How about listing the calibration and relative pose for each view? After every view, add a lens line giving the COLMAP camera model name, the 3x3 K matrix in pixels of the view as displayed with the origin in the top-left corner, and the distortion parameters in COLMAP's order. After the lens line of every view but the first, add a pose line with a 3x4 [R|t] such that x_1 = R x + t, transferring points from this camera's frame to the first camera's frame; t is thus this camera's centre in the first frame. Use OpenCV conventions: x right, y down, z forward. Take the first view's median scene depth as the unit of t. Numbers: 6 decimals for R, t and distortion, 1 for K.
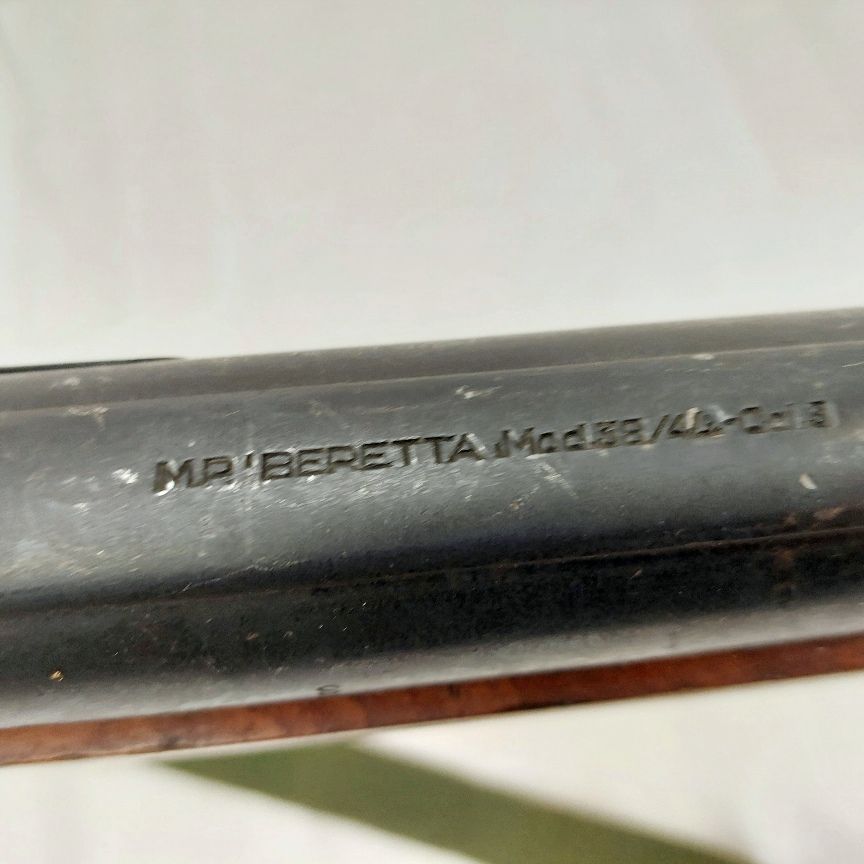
lens RADIAL K [[831.8, 0, 430.3], [0, 831.8, 413.5], [0, 0, 1]] dist [0.089127, -0.159128]
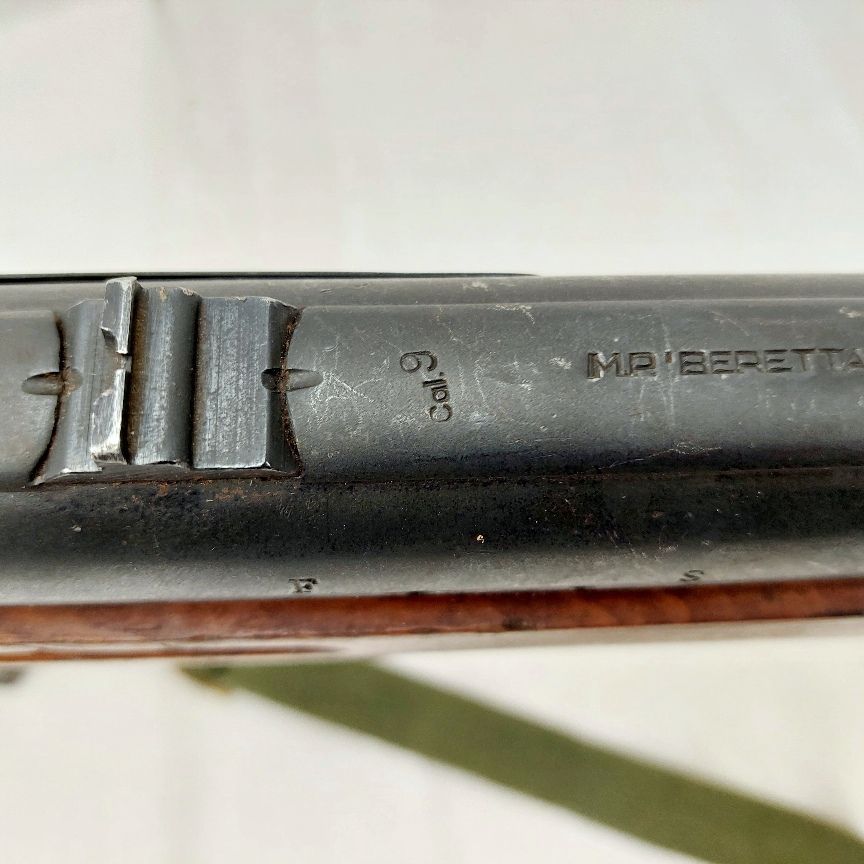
lens RADIAL K [[831.8, 0, 430.3], [0, 831.8, 413.5], [0, 0, 1]] dist [0.089127, -0.159128]
pose [[0.997993, 0.062168, 0.012085, -0.542037], [-0.062050, 0.998024, -0.009914, 0.162213], [-0.012677, 0.009145, 0.999878, -0.118374]]
